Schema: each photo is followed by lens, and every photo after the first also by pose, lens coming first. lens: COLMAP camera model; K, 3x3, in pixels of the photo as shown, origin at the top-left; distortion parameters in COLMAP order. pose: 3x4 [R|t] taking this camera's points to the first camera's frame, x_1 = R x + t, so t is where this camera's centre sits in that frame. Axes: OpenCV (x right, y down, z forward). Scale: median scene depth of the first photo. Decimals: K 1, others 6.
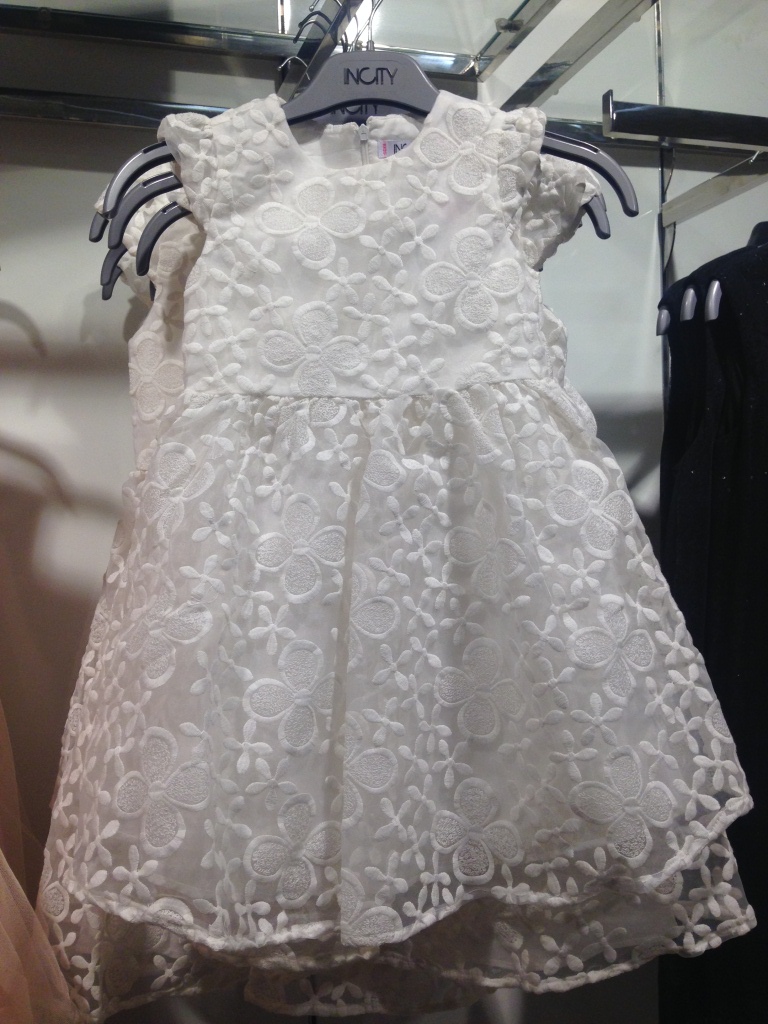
lens RADIAL K [[951.0, 0, 384.0], [0, 951.0, 512.0], [0, 0, 1]] dist [0.124110, -0.233720]
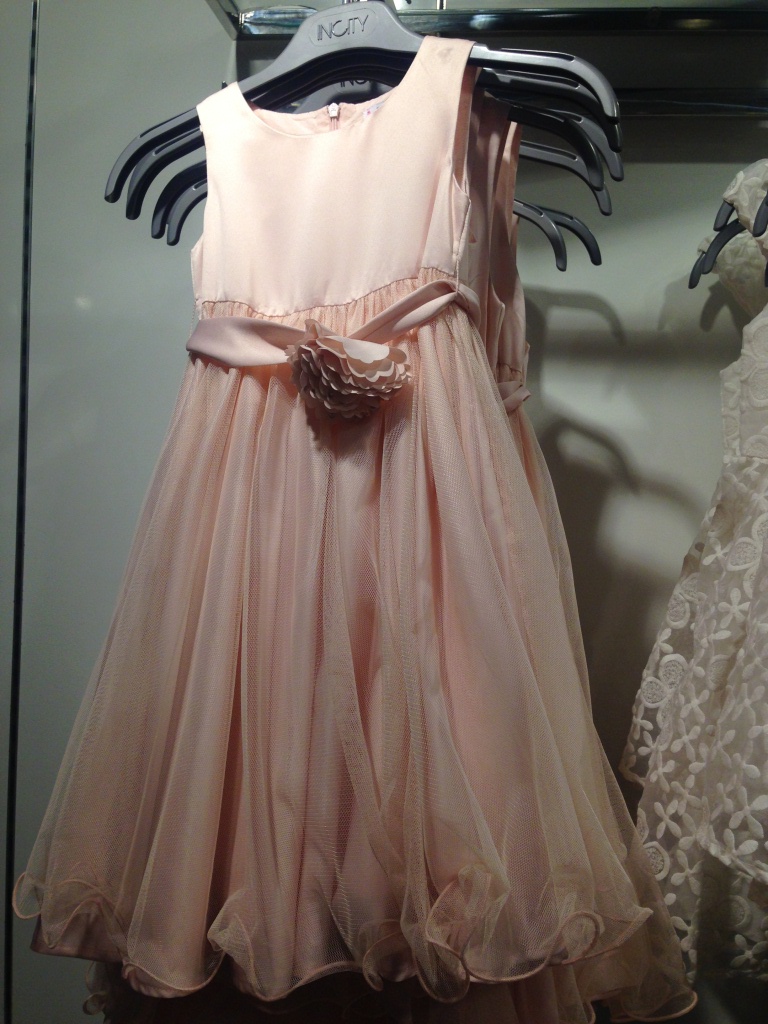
lens RADIAL K [[958.6, 0, 386.2], [0, 958.6, 508.4], [0, 0, 1]] dist [0.110965, -0.230974]
pose [[0.910201, 0.077148, -0.406918, -0.218129], [-0.074819, 0.996962, 0.021660, 0.020426], [0.407353, 0.010730, 0.913208, -0.096984]]
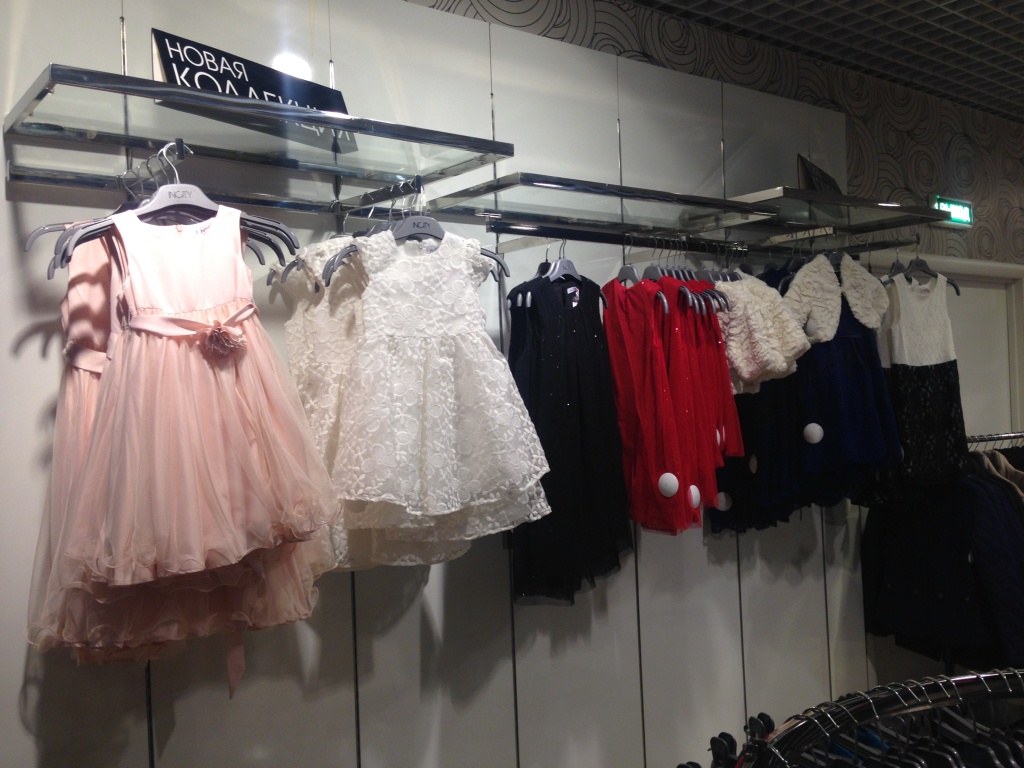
lens RADIAL K [[951.0, 0, 511.3], [0, 951.0, 380.3], [0, 0, 1]] dist [0.124110, -0.233720]
pose [[0.931894, -0.002616, 0.362722, -0.826690], [0.016736, 0.999219, -0.035791, 0.118550], [-0.362345, 0.039424, 0.931210, -1.781146]]
